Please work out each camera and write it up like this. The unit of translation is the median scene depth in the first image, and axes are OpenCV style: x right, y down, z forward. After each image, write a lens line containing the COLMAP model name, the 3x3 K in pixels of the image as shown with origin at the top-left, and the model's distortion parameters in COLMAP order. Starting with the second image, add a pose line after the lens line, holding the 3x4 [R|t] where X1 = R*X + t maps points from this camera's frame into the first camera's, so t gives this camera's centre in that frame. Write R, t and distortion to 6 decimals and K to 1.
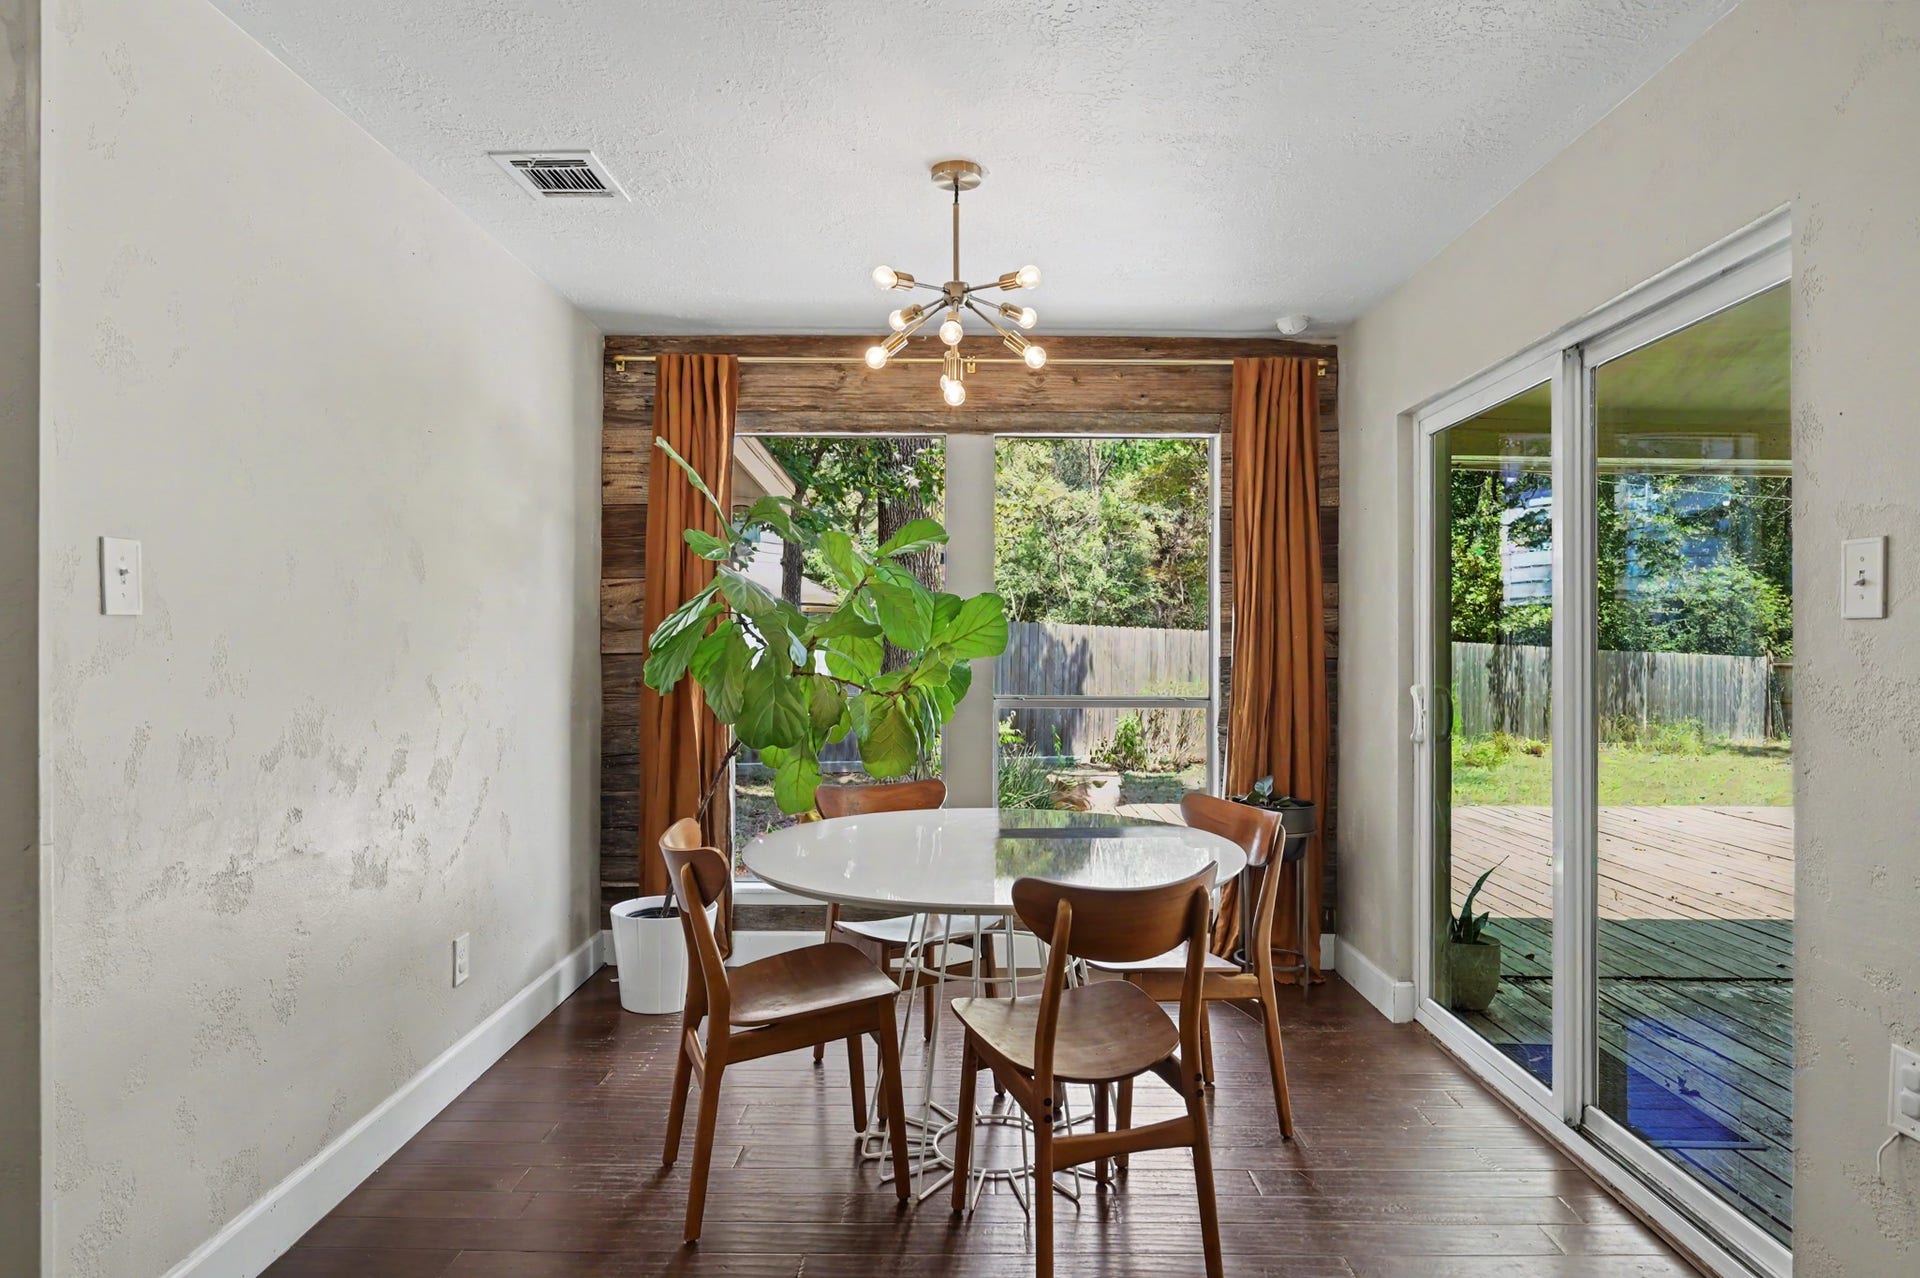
lens RADIAL K [[1086.2, 0, 960.6], [0, 1086.2, 636.0], [0, 0, 1]] dist [-0.004958, -0.001212]
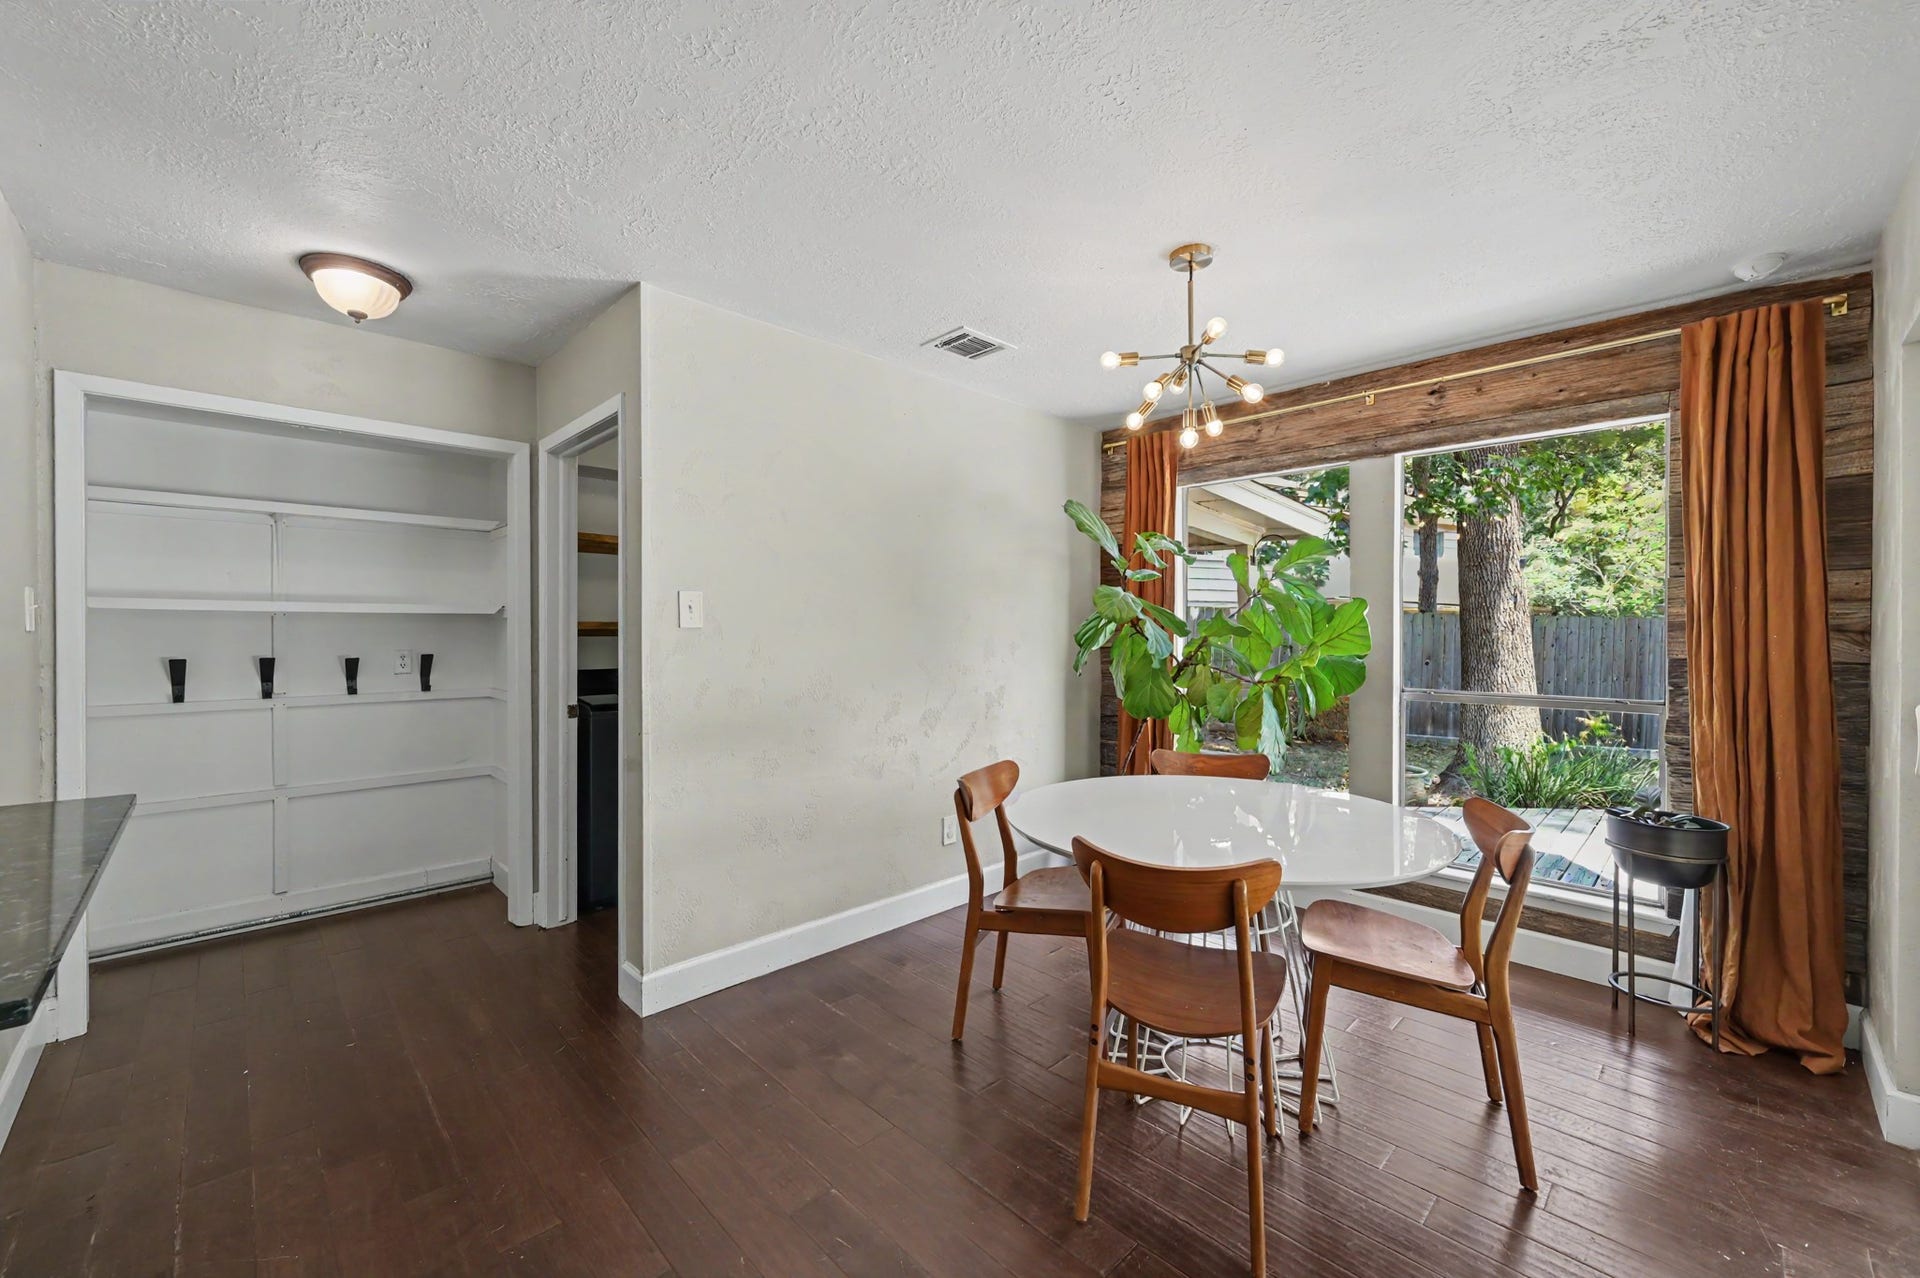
lens RADIAL K [[741.5, 0, 955.1], [0, 741.5, 636.7], [0, 0, 1]] dist [-0.003107, -0.000578]
pose [[0.711444, 0.001818, -0.702740, 0.255502], [0.001489, 0.999991, 0.004095, -0.002633], [0.702741, -0.003960, 0.711435, 0.145280]]
